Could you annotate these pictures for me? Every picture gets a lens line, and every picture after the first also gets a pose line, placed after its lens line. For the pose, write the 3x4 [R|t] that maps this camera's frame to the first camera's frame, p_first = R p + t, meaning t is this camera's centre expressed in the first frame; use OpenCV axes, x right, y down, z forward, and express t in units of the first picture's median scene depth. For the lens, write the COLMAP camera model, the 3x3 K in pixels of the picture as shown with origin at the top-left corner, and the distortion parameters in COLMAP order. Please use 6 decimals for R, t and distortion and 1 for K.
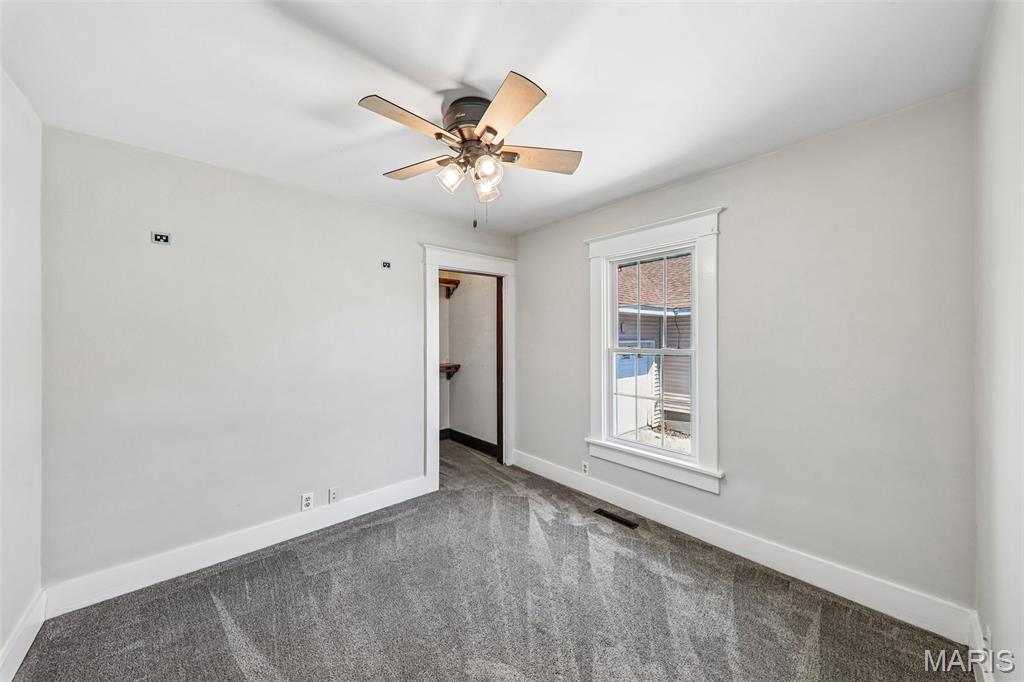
lens RADIAL K [[356.2, 0, 510.6], [0, 356.2, 340.5], [0, 0, 1]] dist [0.020474, -0.006512]
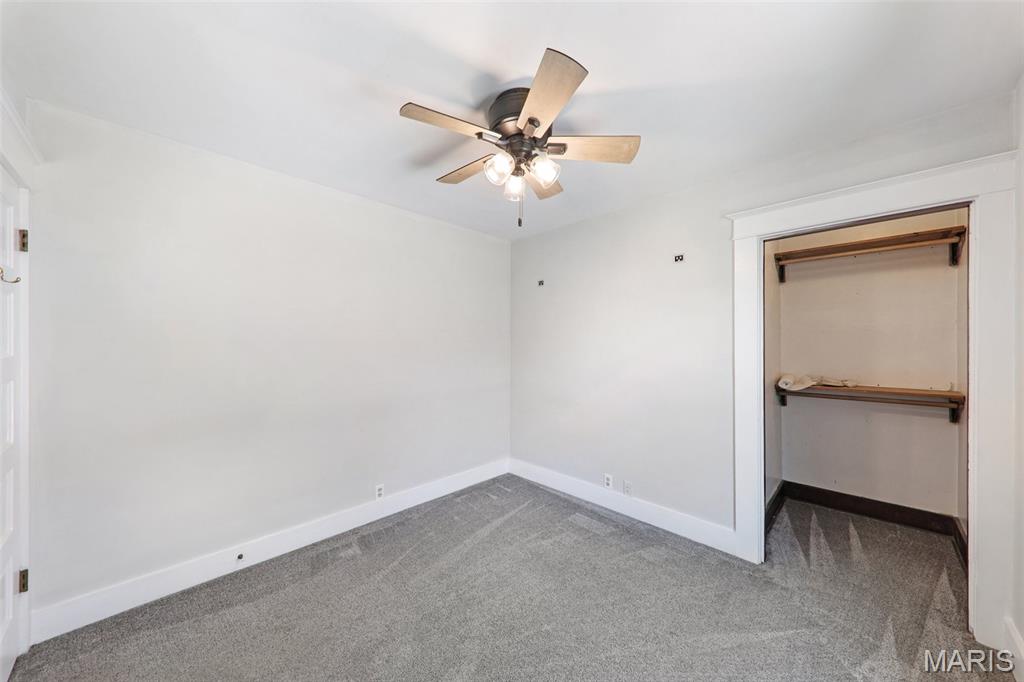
lens RADIAL K [[356.2, 0, 510.6], [0, 356.2, 340.5], [0, 0, 1]] dist [0.020474, -0.006512]
pose [[0.056485, -0.001386, -0.998402, 0.543176], [-0.007384, 0.999971, -0.001806, -0.003896], [0.998376, 0.007475, 0.056473, 0.580214]]
